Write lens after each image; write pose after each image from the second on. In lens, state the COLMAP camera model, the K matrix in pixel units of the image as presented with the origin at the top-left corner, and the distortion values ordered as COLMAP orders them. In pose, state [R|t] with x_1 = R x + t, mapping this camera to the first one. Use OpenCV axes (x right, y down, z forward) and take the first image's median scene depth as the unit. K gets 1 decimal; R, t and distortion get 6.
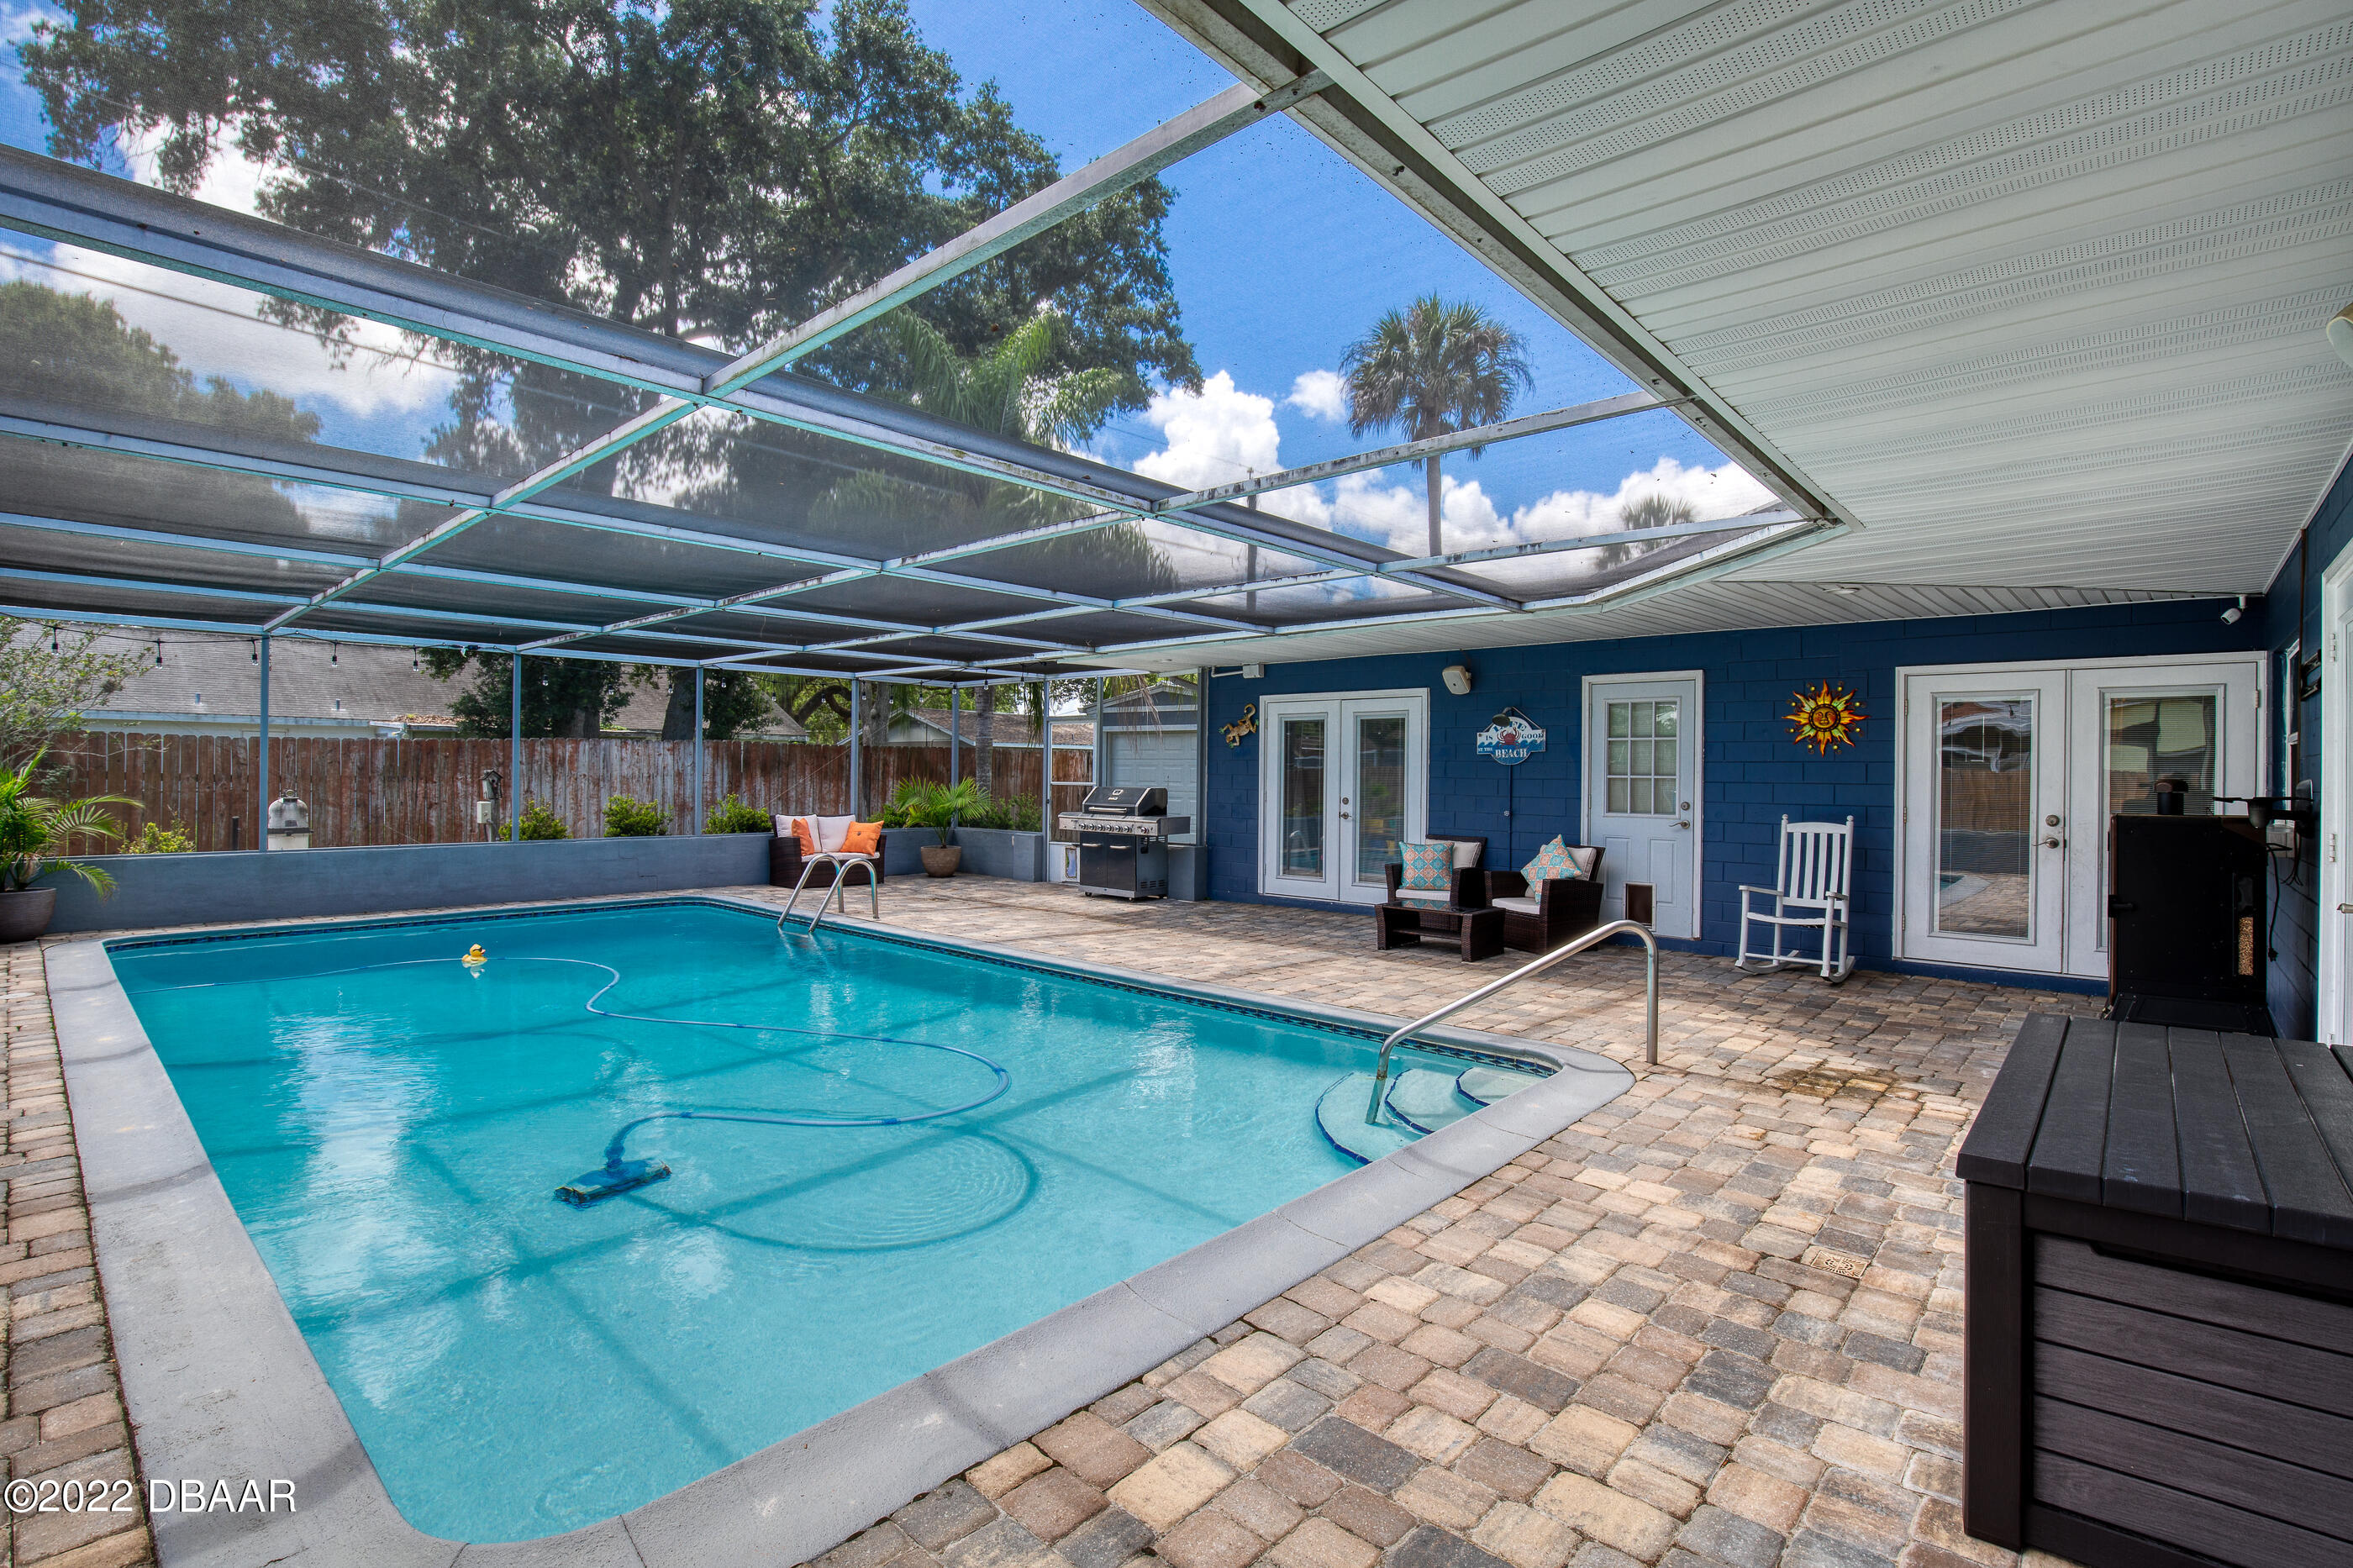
lens RADIAL K [[1088.2, 0, 1169.7], [0, 1088.2, 774.6], [0, 0, 1]] dist [-0.030517, 0.003605]
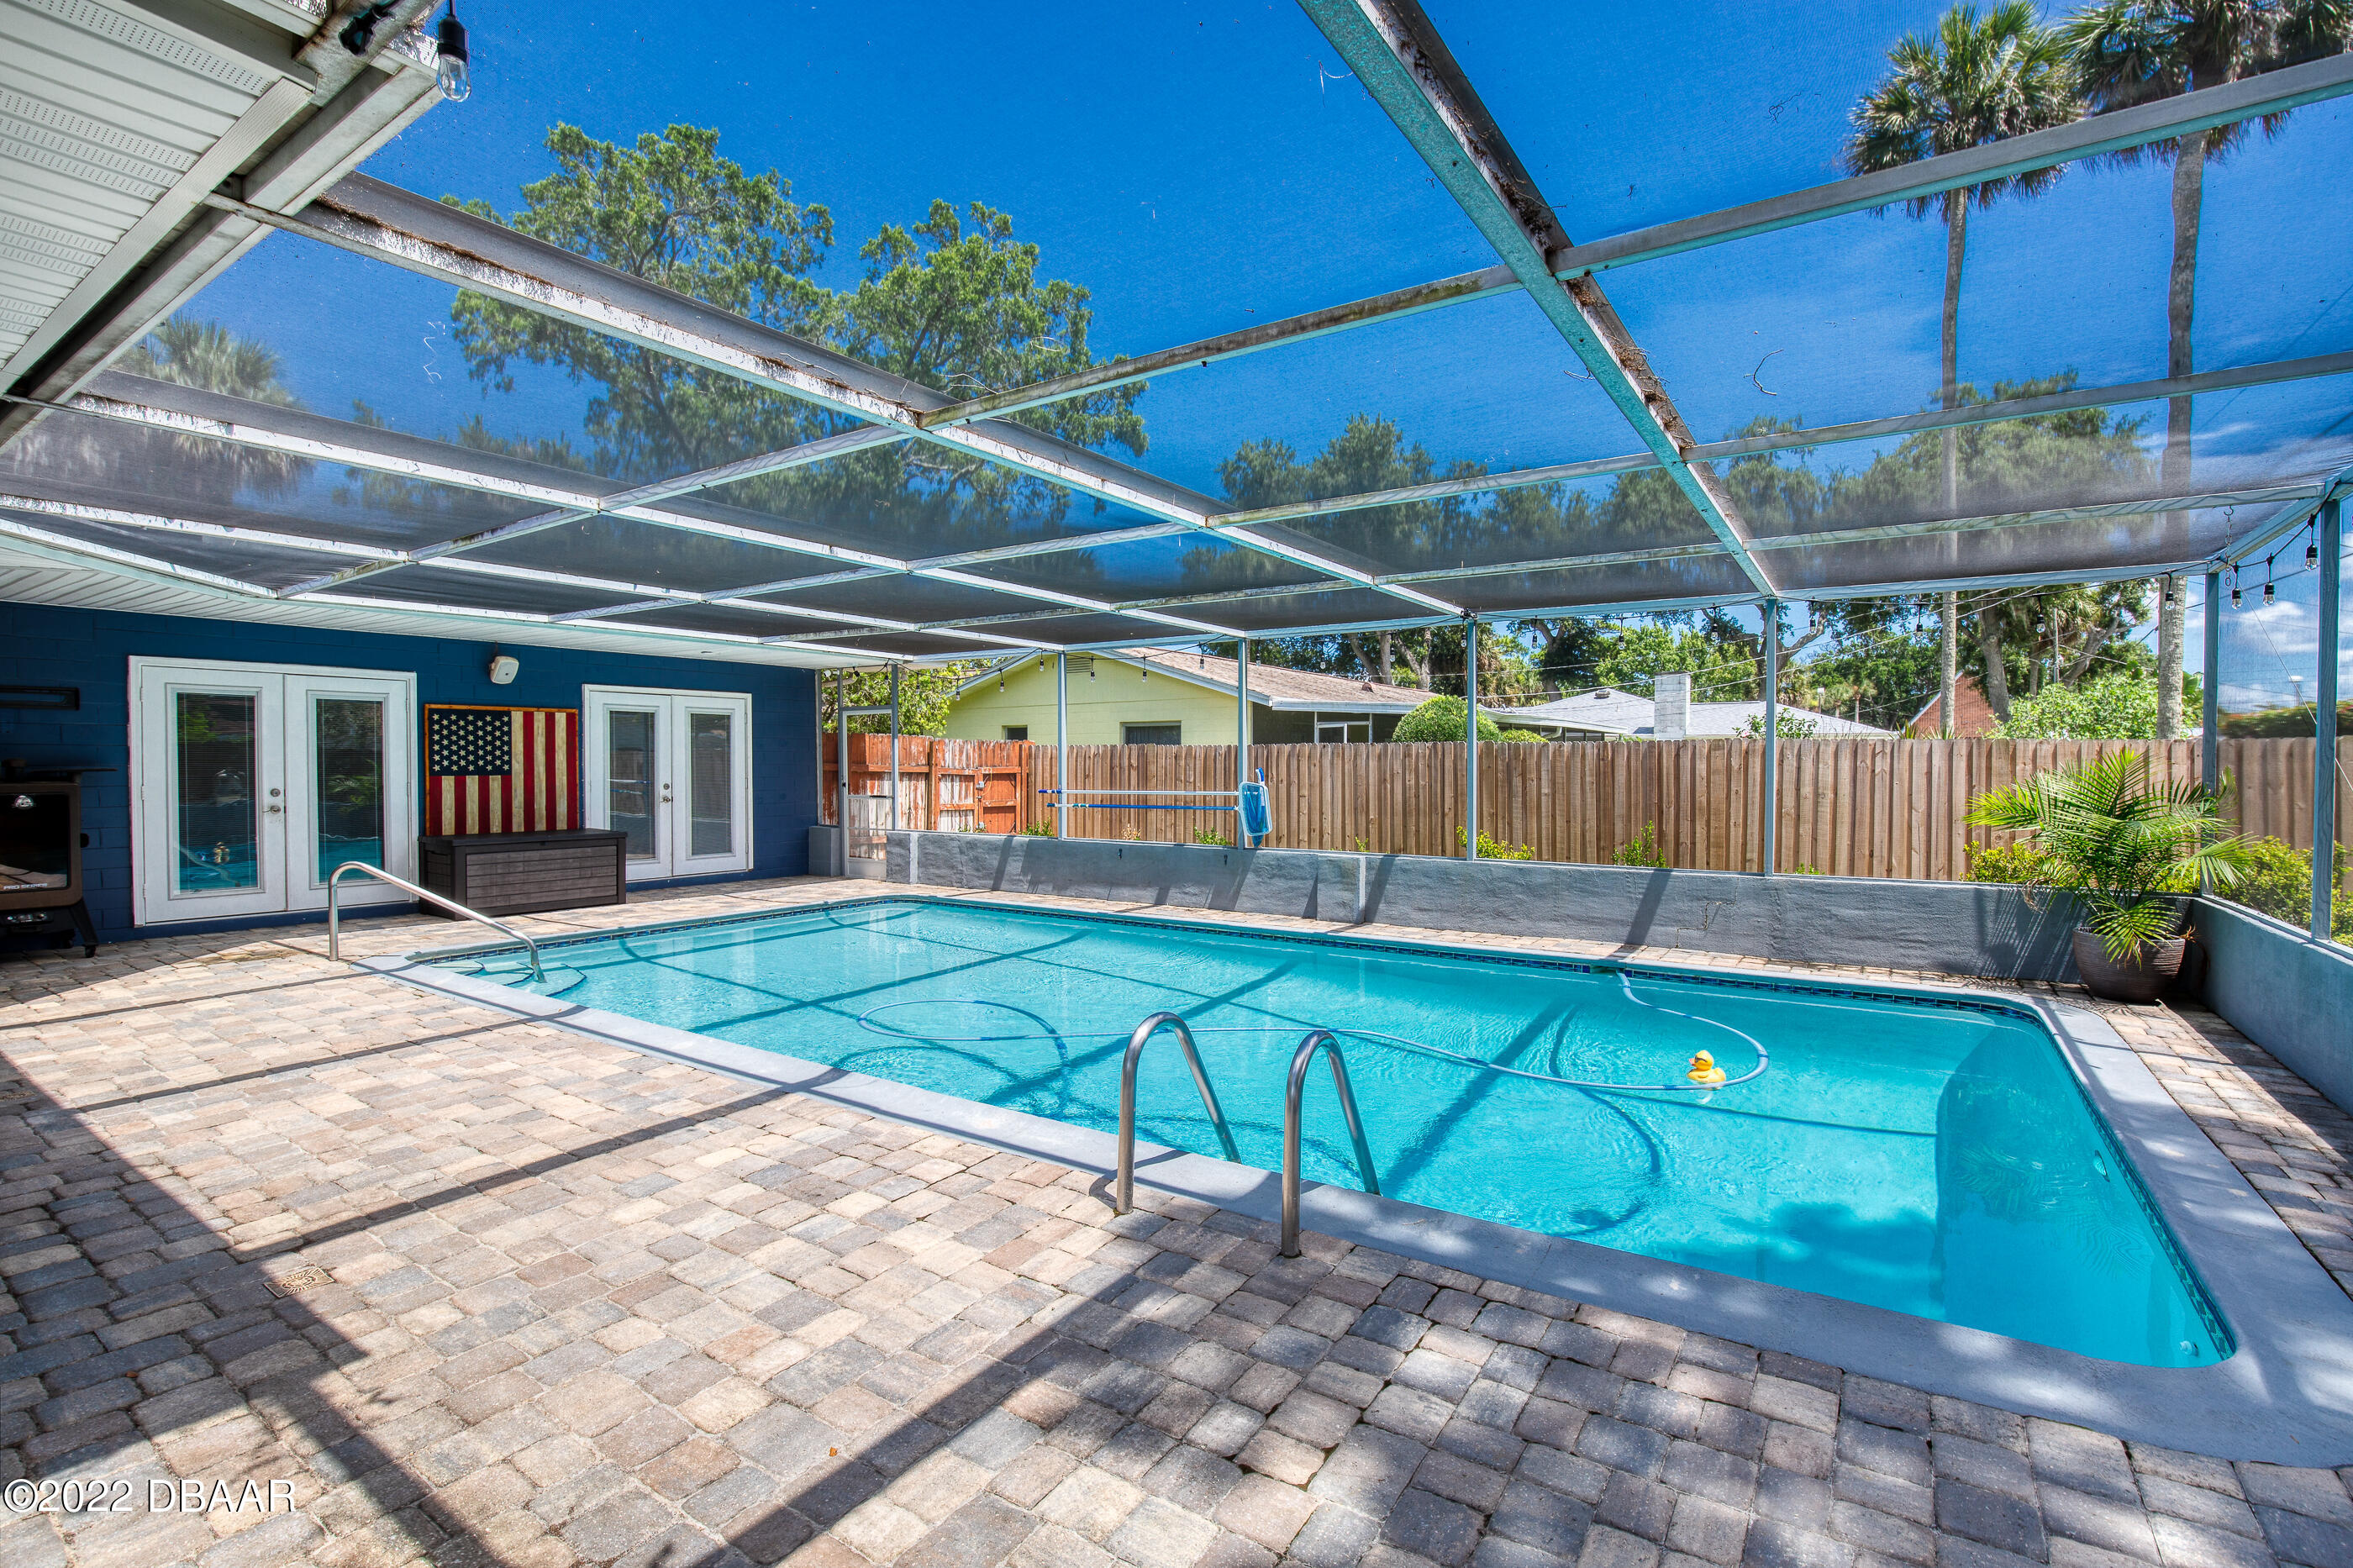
lens RADIAL K [[1088.2, 0, 1169.2], [0, 1088.2, 787.1], [0, 0, 1]] dist [-0.030517, 0.003605]
pose [[-0.152921, -0.016490, 0.988101, -0.784071], [0.004796, 0.999837, 0.017428, 0.008179], [-0.988227, 0.007404, -0.152816, 0.466762]]
